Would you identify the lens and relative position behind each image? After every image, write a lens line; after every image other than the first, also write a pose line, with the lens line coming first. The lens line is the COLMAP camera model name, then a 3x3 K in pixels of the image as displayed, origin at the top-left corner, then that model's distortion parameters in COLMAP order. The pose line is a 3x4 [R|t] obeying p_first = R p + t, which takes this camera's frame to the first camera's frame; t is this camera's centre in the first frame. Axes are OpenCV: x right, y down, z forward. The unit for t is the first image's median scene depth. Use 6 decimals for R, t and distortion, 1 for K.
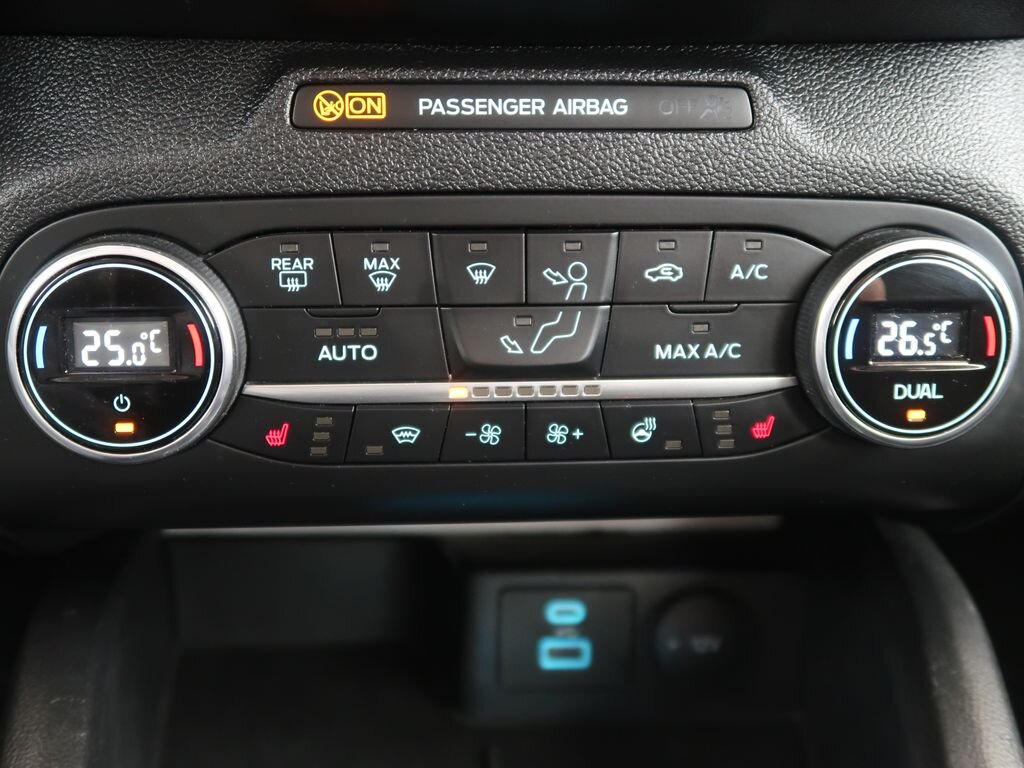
lens RADIAL K [[1232.8, 0, 514.0], [0, 1232.8, 384.6], [0, 0, 1]] dist [0.000513, 0.000000]
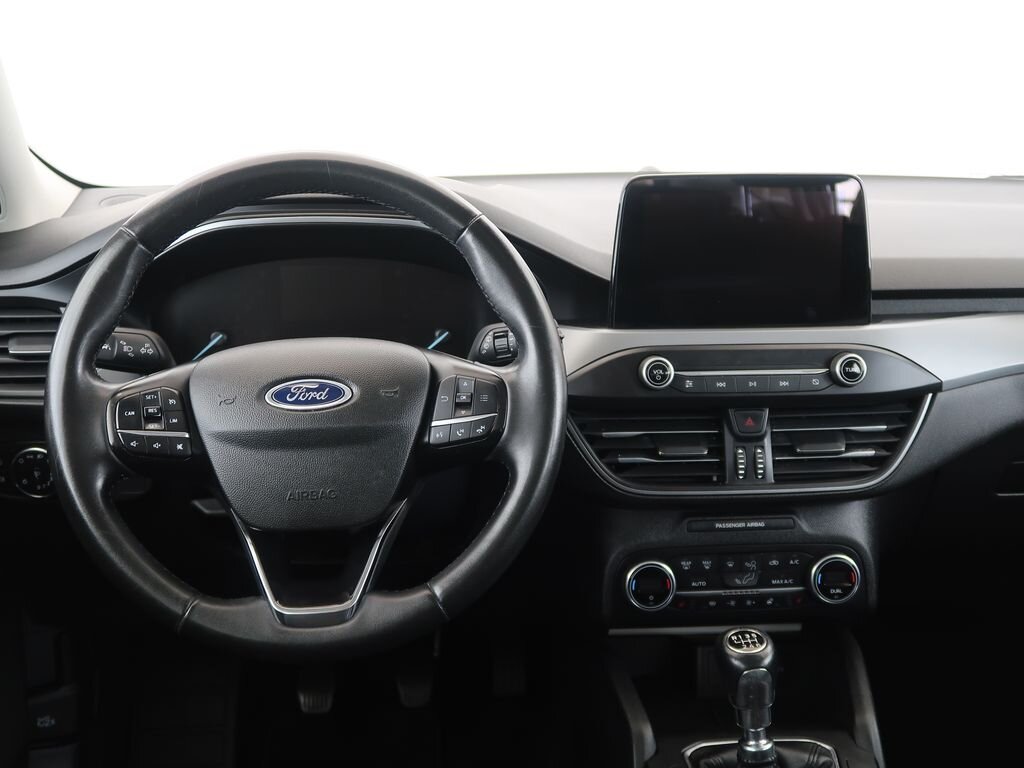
lens RADIAL K [[1232.8, 0, 519.0], [0, 1232.8, 379.2], [0, 0, 1]] dist [0.000513, 0.000000]
pose [[0.999835, -0.014229, 0.011307, -0.774883], [0.015409, 0.993566, -0.112201, -0.253279], [-0.009638, 0.112357, 0.993621, -3.184944]]
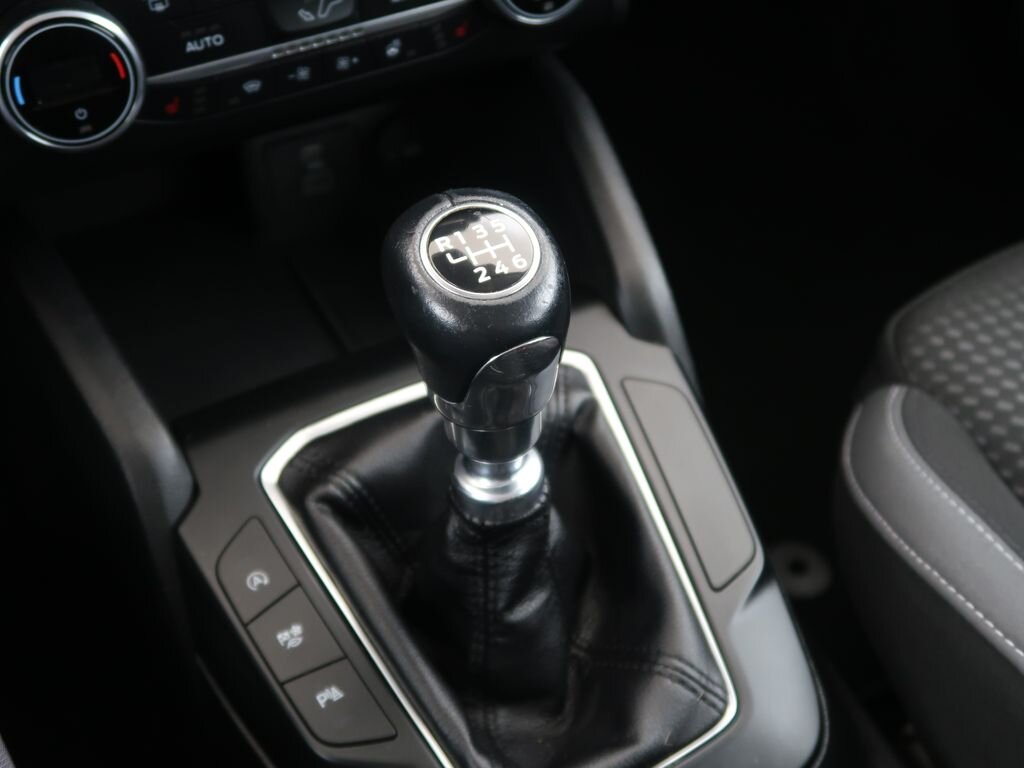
lens RADIAL K [[1232.8, 0, 516.1], [0, 1232.8, 382.4], [0, 0, 1]] dist [0.000513, 0.000000]
pose [[0.919586, -0.292968, 0.261785, -0.302688], [0.154636, 0.882417, 0.444329, -0.274270], [-0.361178, -0.368117, 0.856762, -0.605346]]
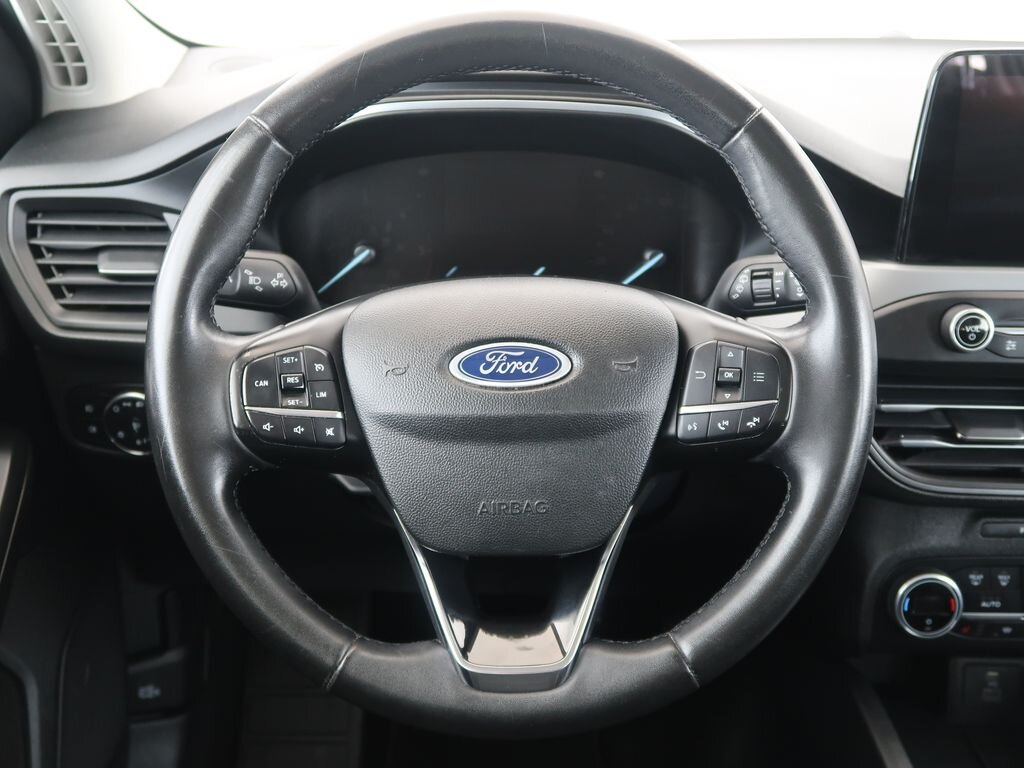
lens RADIAL K [[1232.8, 0, 511.7], [0, 1232.8, 387.8], [0, 0, 1]] dist [0.000513, 0.000000]
pose [[0.997550, 0.022617, -0.066207, -1.151432], [-0.022055, 0.999714, 0.009209, -0.575738], [0.066396, -0.007727, 0.997763, -2.195315]]
